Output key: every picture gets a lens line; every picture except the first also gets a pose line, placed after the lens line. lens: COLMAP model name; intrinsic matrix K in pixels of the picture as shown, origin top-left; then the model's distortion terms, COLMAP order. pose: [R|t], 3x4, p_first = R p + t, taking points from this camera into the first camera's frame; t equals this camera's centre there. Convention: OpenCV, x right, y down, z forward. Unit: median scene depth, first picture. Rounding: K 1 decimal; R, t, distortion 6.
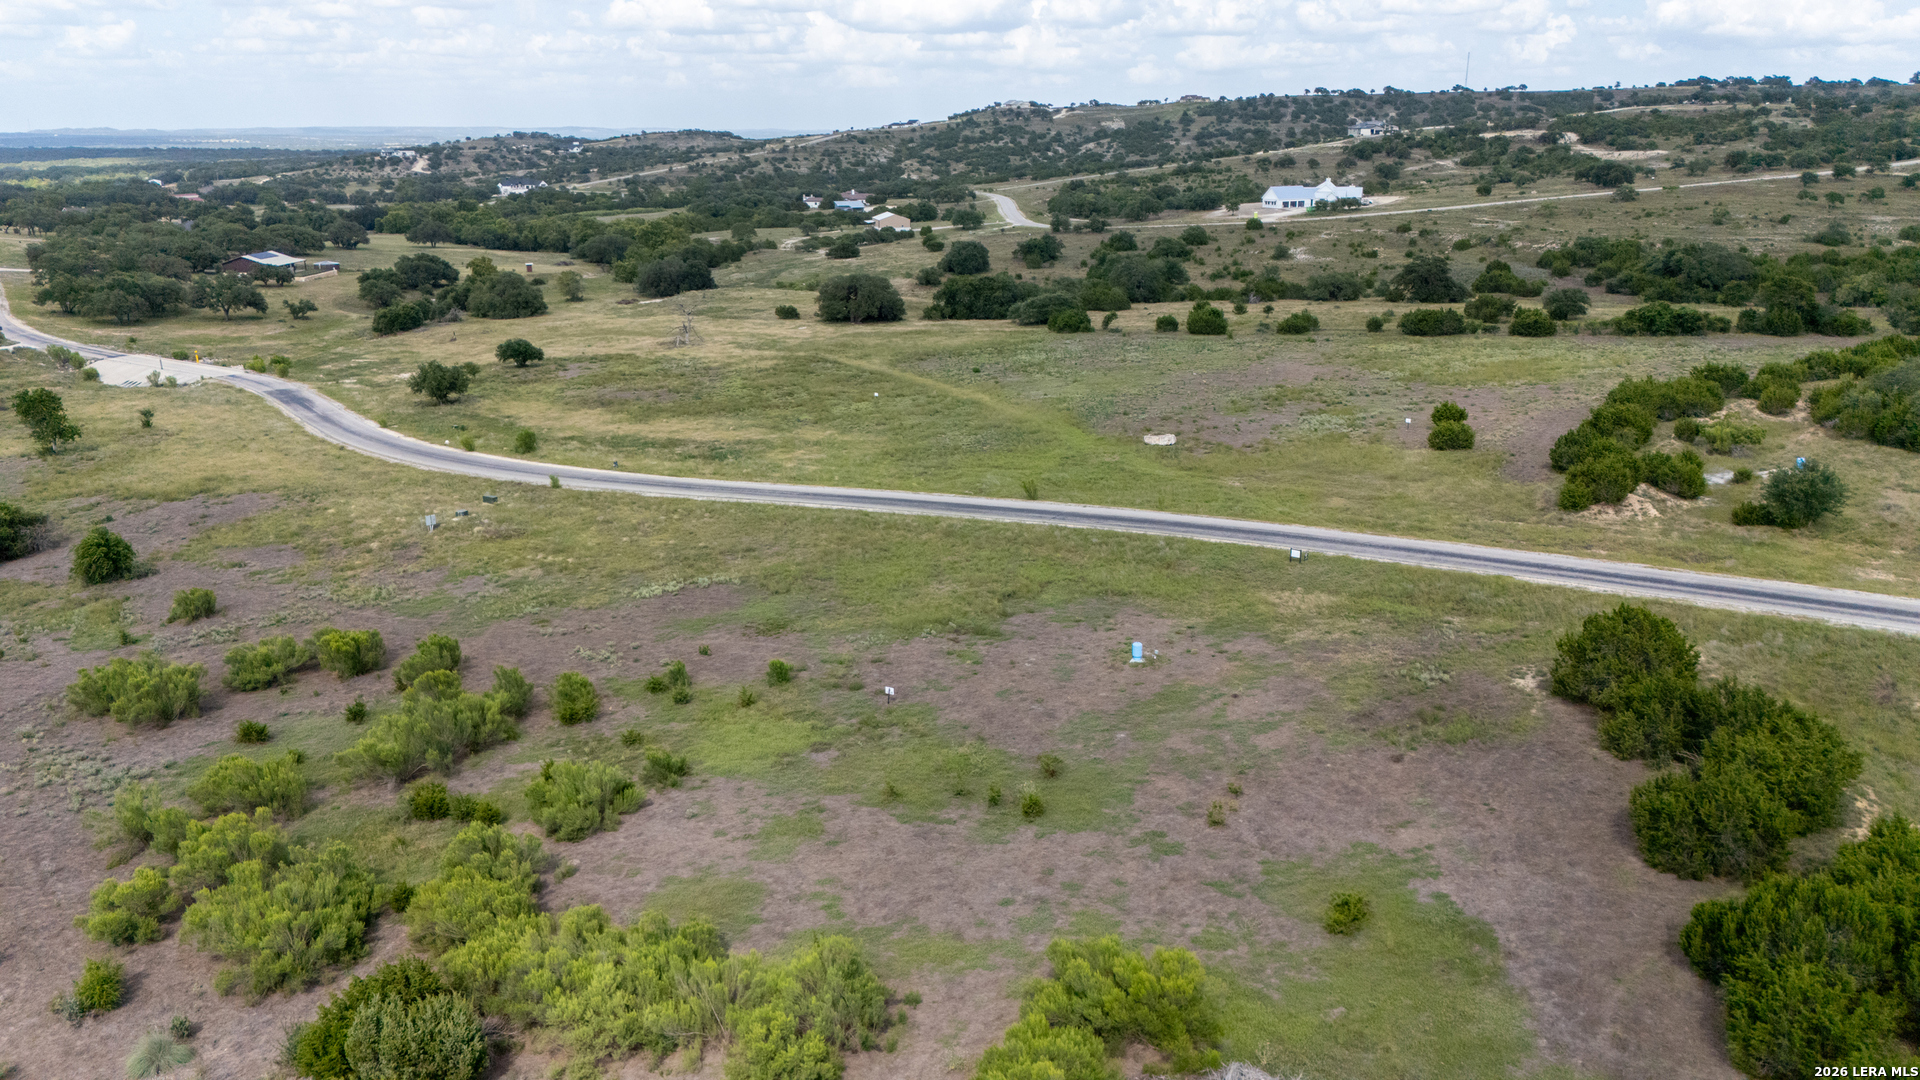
lens RADIAL K [[1404.5, 0, 955.0], [0, 1404.5, 539.4], [0, 0, 1]] dist [0.057513, -0.056234]
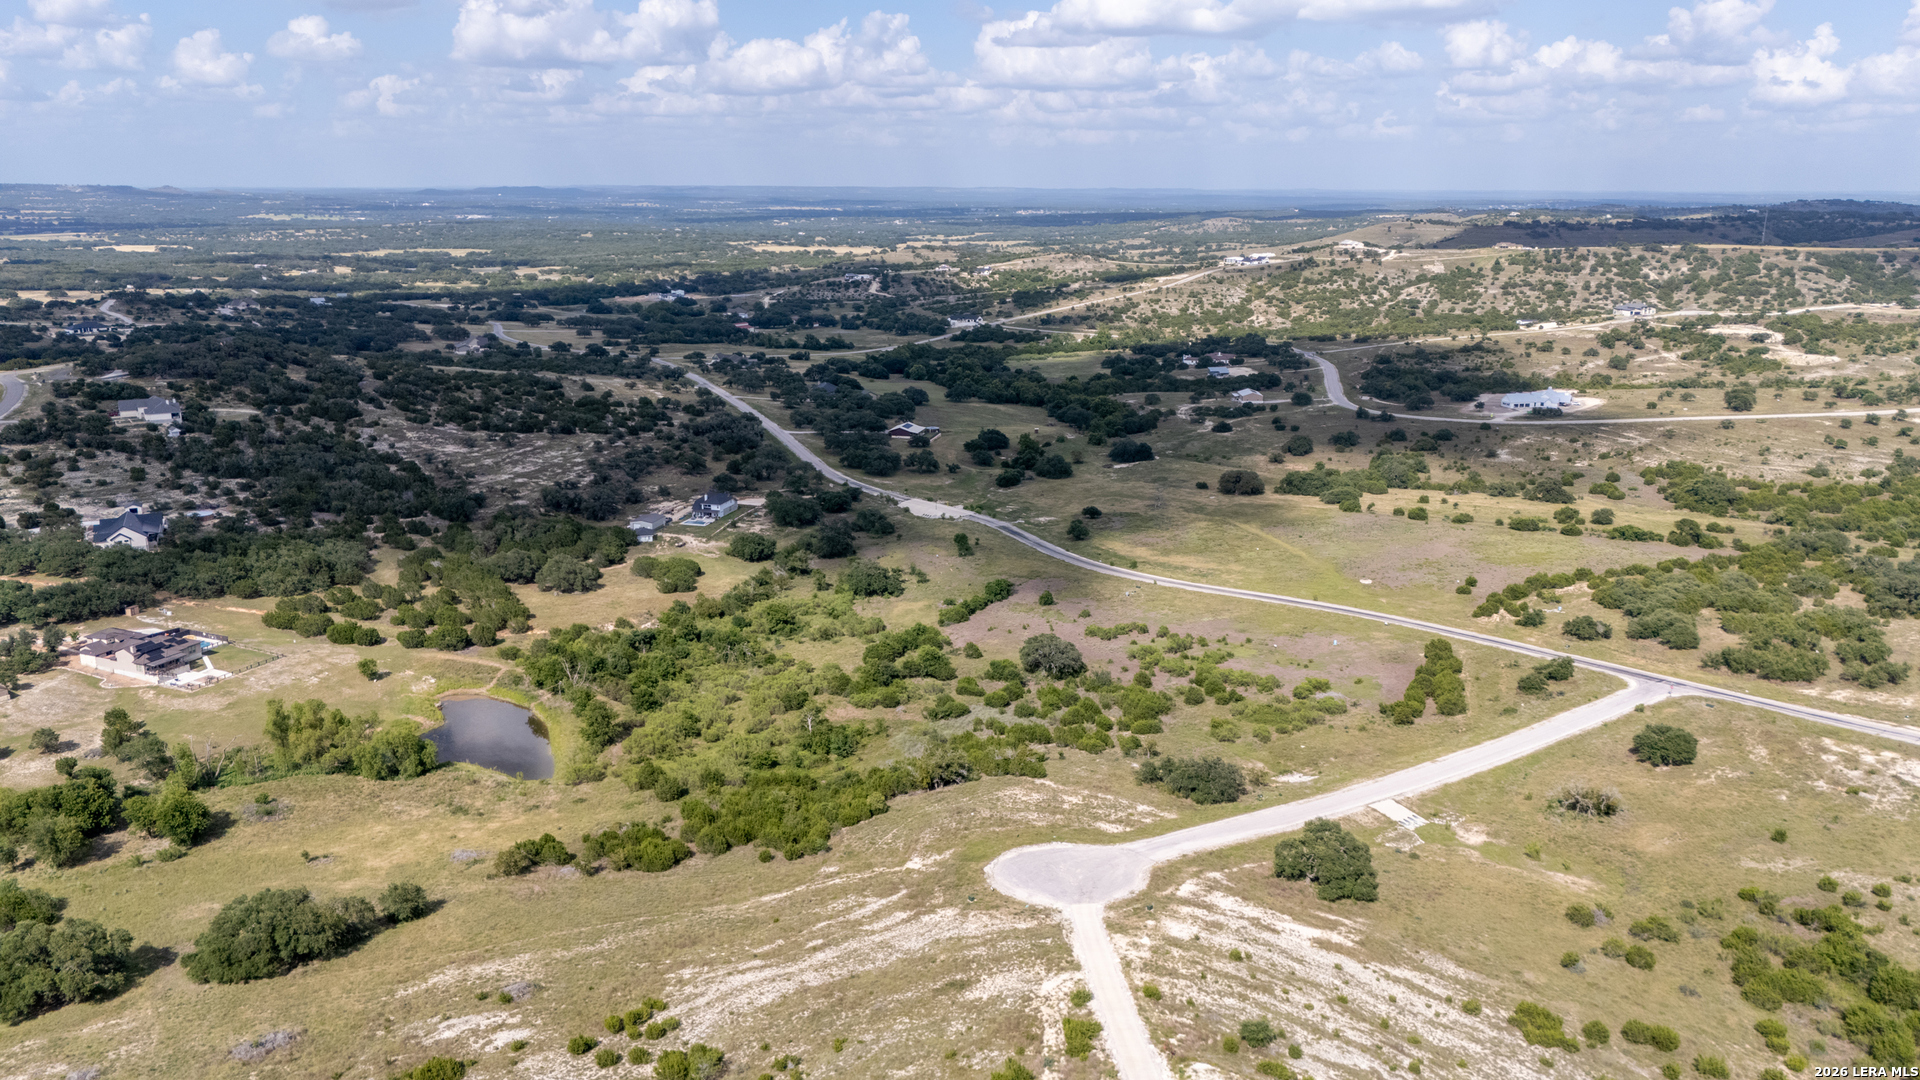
lens RADIAL K [[1404.5, 0, 955.0], [0, 1404.5, 539.4], [0, 0, 1]] dist [0.057513, -0.056234]
pose [[0.973513, 0.063380, -0.219673, -0.005771], [-0.071036, 0.997105, -0.027123, -0.002773], [0.217318, 0.042009, 0.975196, -0.281438]]
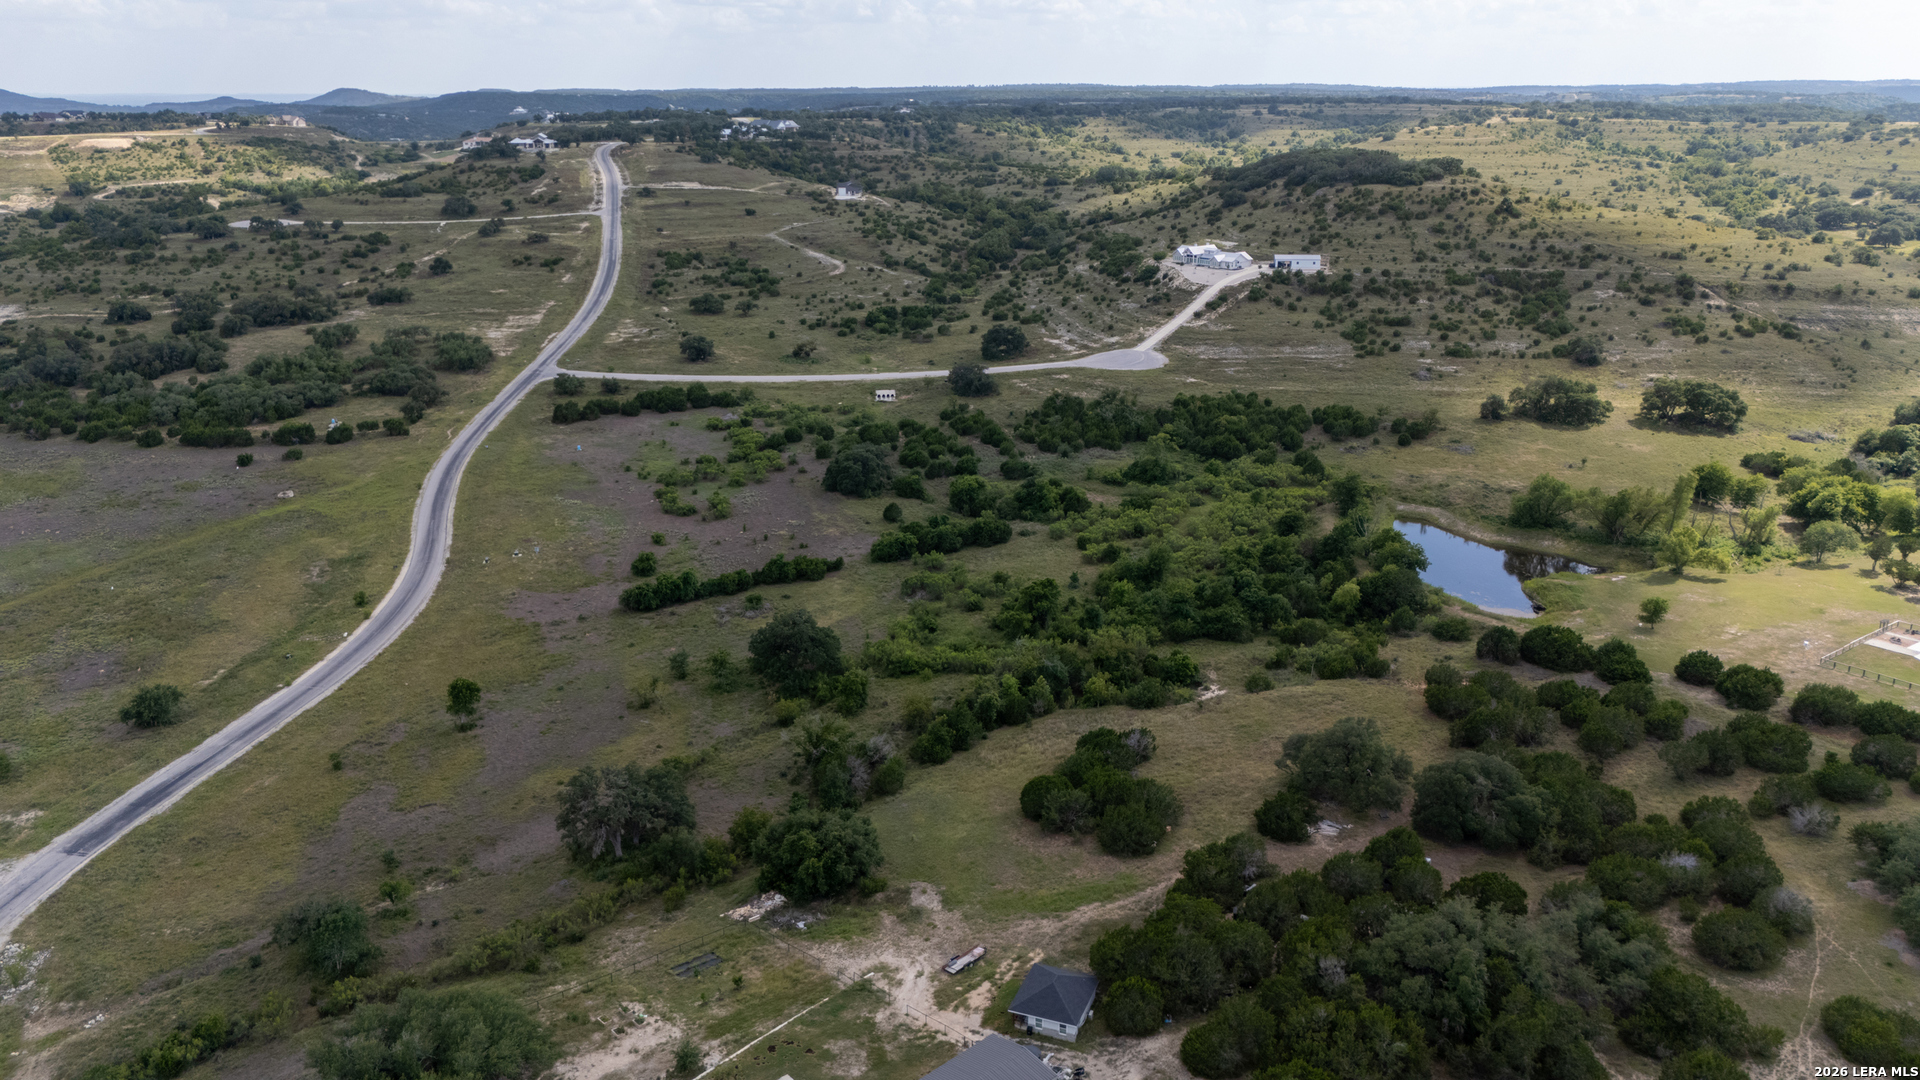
lens RADIAL K [[1385.7, 0, 959.5], [0, 1385.7, 589.0], [0, 0, 1]] dist [0.061986, -0.070894]
pose [[-0.692085, -0.242493, 0.679865, -0.289453], [0.203649, 0.838019, 0.506213, -0.115742], [-0.692493, 0.488795, -0.530597, 0.216765]]
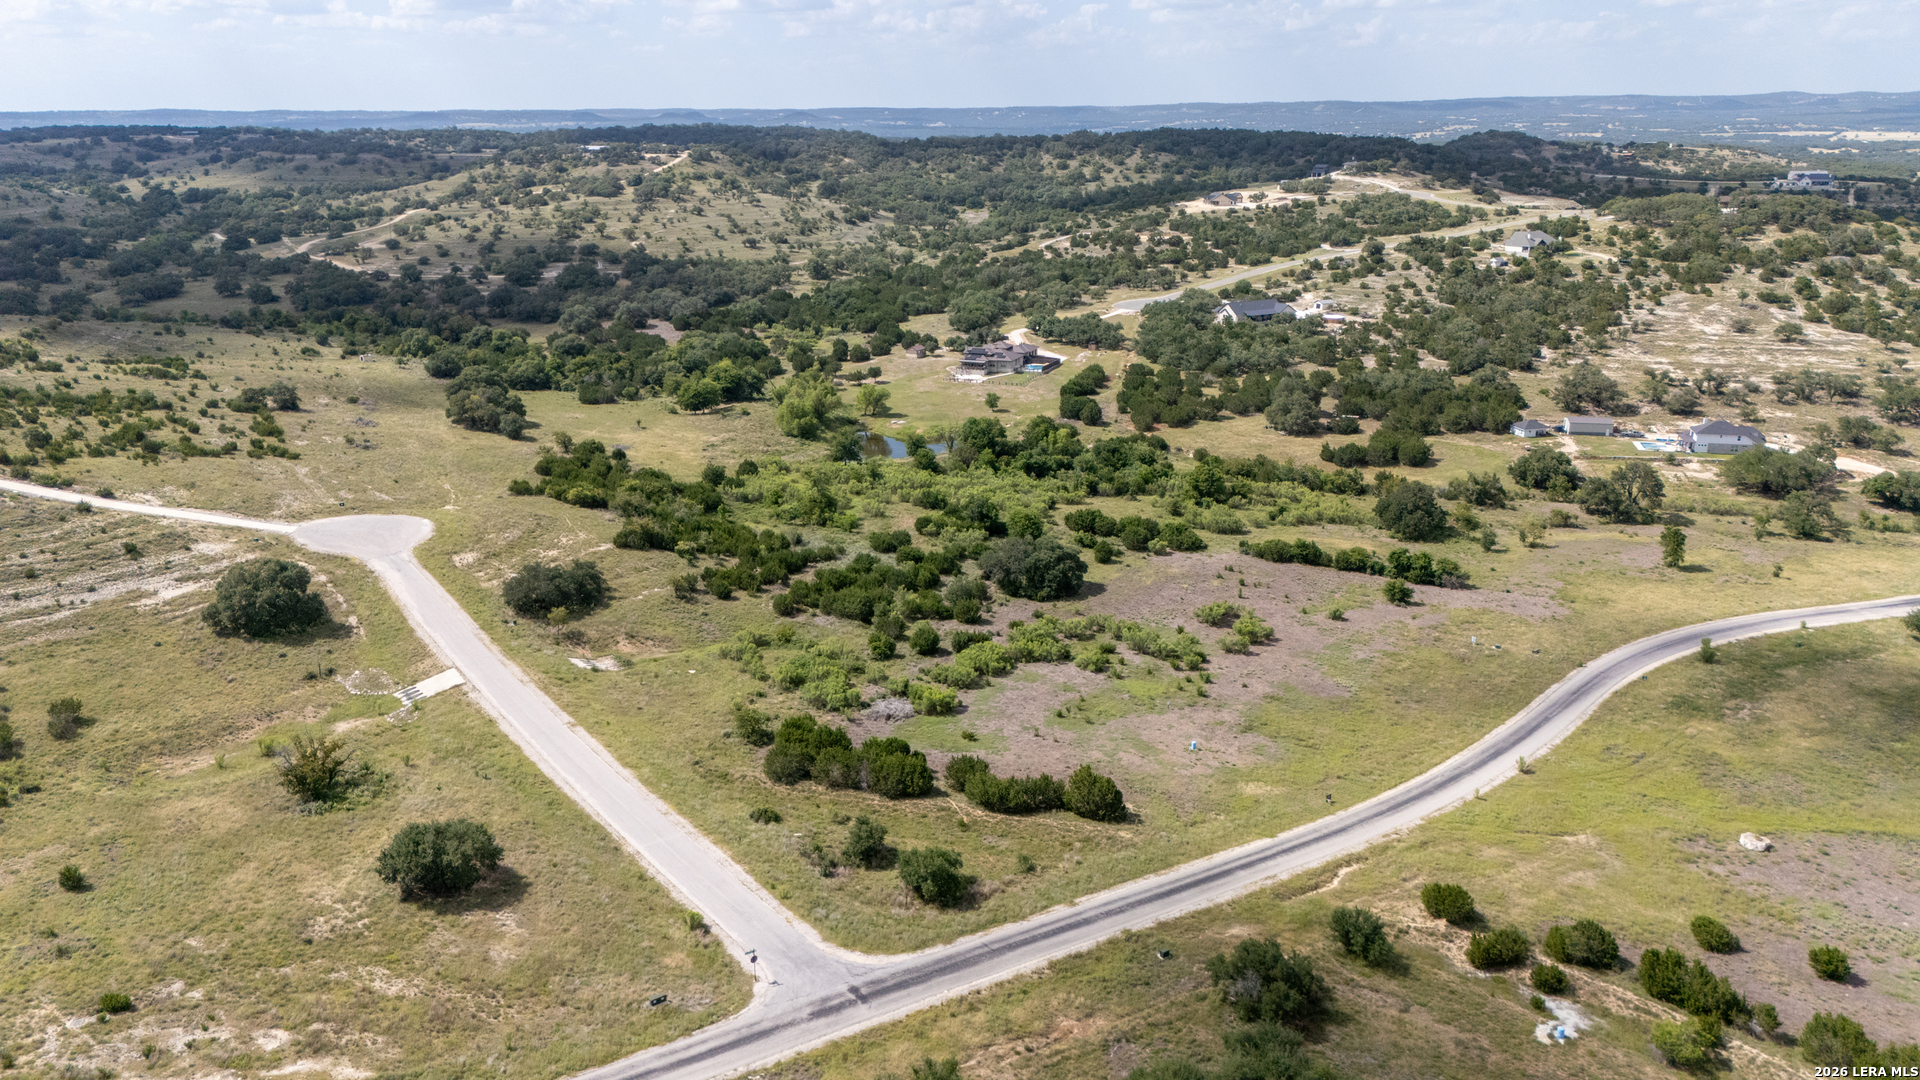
lens RADIAL K [[1404.5, 0, 955.0], [0, 1404.5, 539.4], [0, 0, 1]] dist [0.057513, -0.056234]
pose [[-0.230038, 0.292177, -0.928286, 0.181554], [-0.262907, 0.899742, 0.348344, -0.074328], [0.936996, 0.324186, -0.130160, 0.071765]]
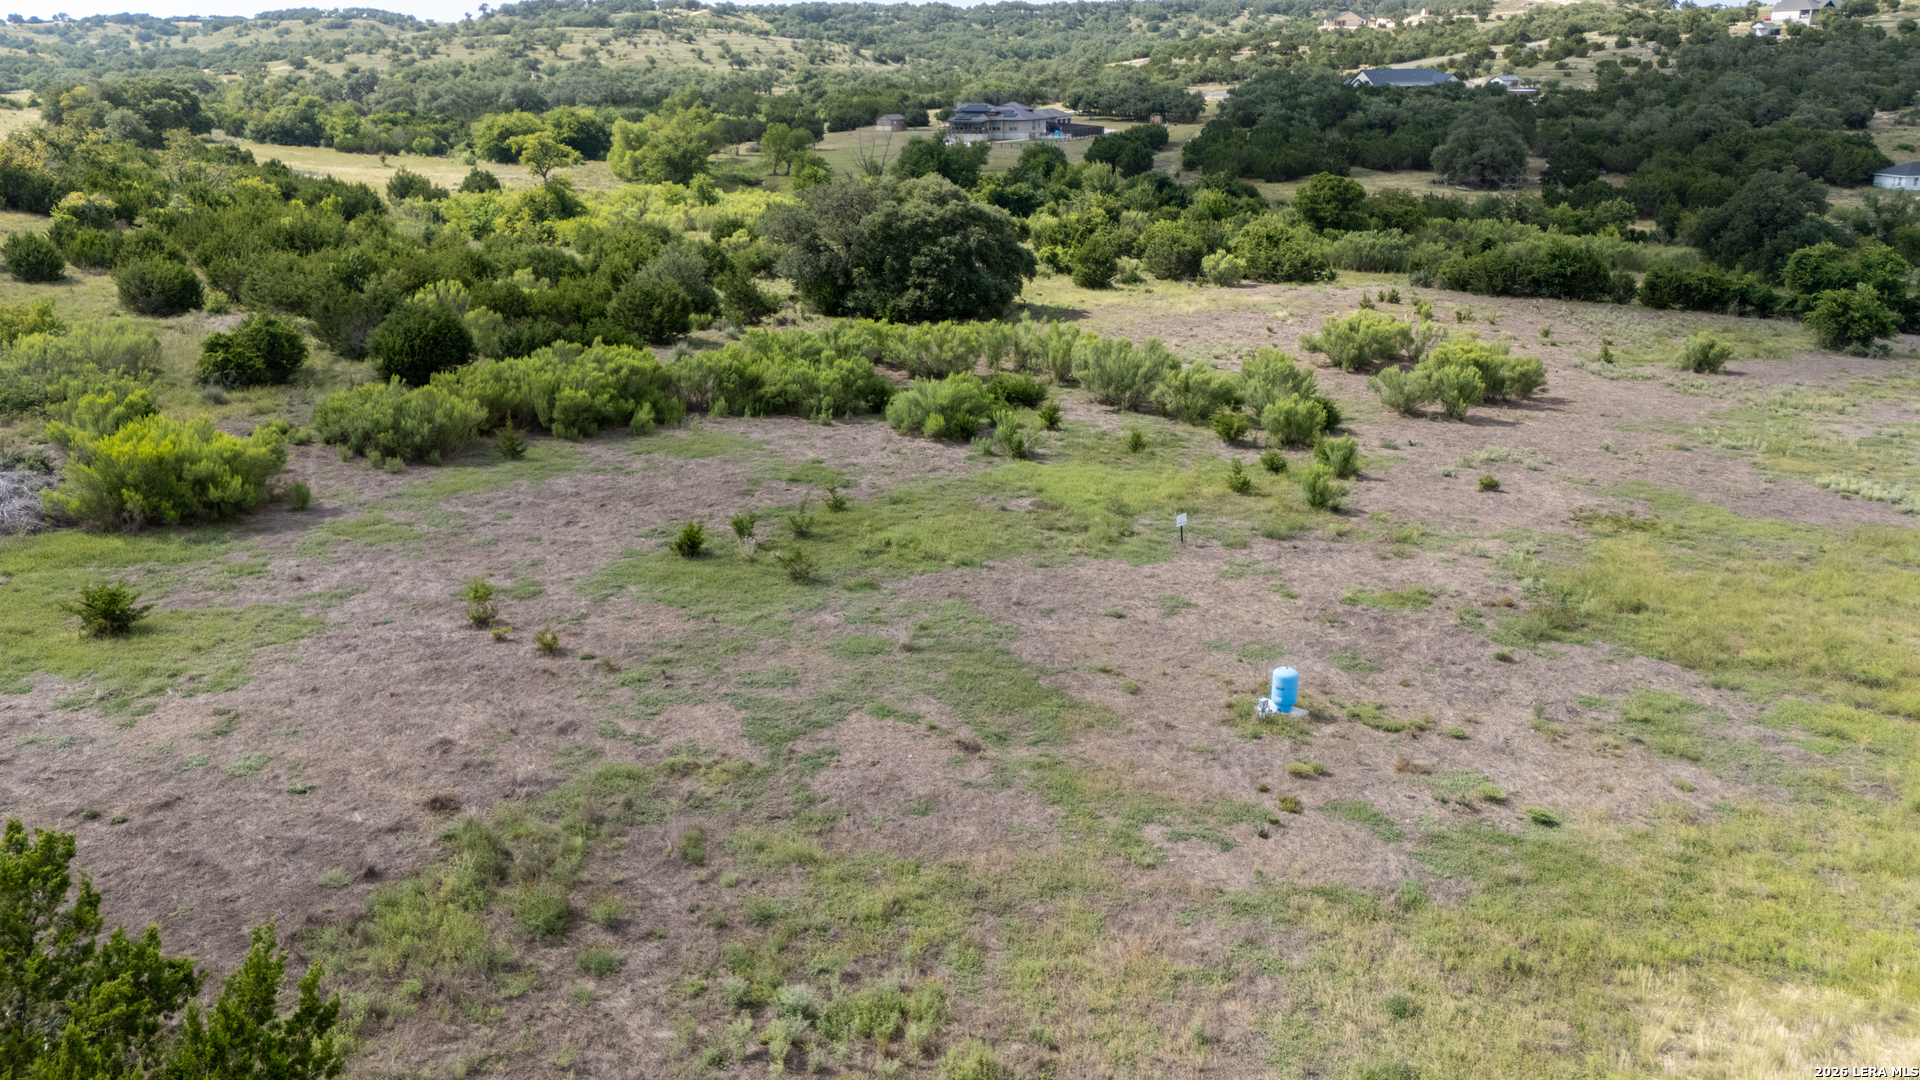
lens RADIAL K [[1404.5, 0, 955.0], [0, 1404.5, 539.4], [0, 0, 1]] dist [0.057513, -0.056234]
pose [[-0.301849, 0.307243, -0.902490, 0.039189], [-0.258326, 0.884872, 0.387646, -0.006704], [0.917690, 0.350147, -0.187729, 0.083935]]
